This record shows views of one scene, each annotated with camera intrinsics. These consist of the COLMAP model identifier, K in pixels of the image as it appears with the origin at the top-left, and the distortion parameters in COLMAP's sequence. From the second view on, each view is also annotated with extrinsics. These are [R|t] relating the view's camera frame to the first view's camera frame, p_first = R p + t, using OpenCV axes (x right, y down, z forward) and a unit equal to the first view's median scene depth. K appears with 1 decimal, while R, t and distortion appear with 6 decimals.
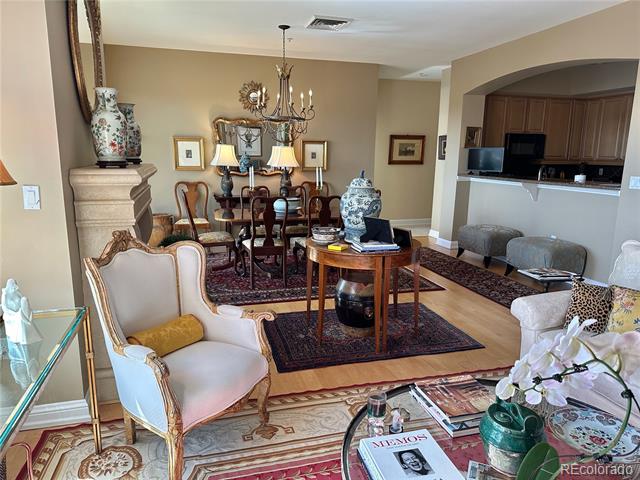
lens RADIAL K [[447.1, 0, 317.6], [0, 447.1, 240.3], [0, 0, 1]] dist [0.065683, -0.076149]
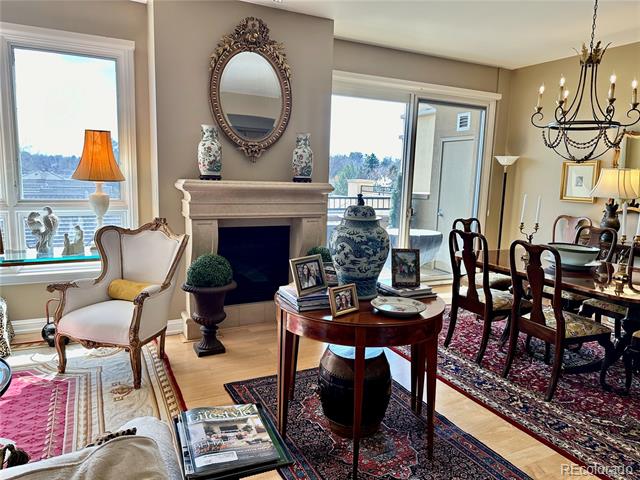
lens RADIAL K [[447.1, 0, 317.6], [0, 447.1, 240.3], [0, 0, 1]] dist [0.065683, -0.076149]
pose [[0.186834, 0.133831, -0.973233, 0.464782], [-0.211730, 0.972880, 0.093136, -0.080718], [0.959304, 0.188662, 0.210103, 0.488333]]
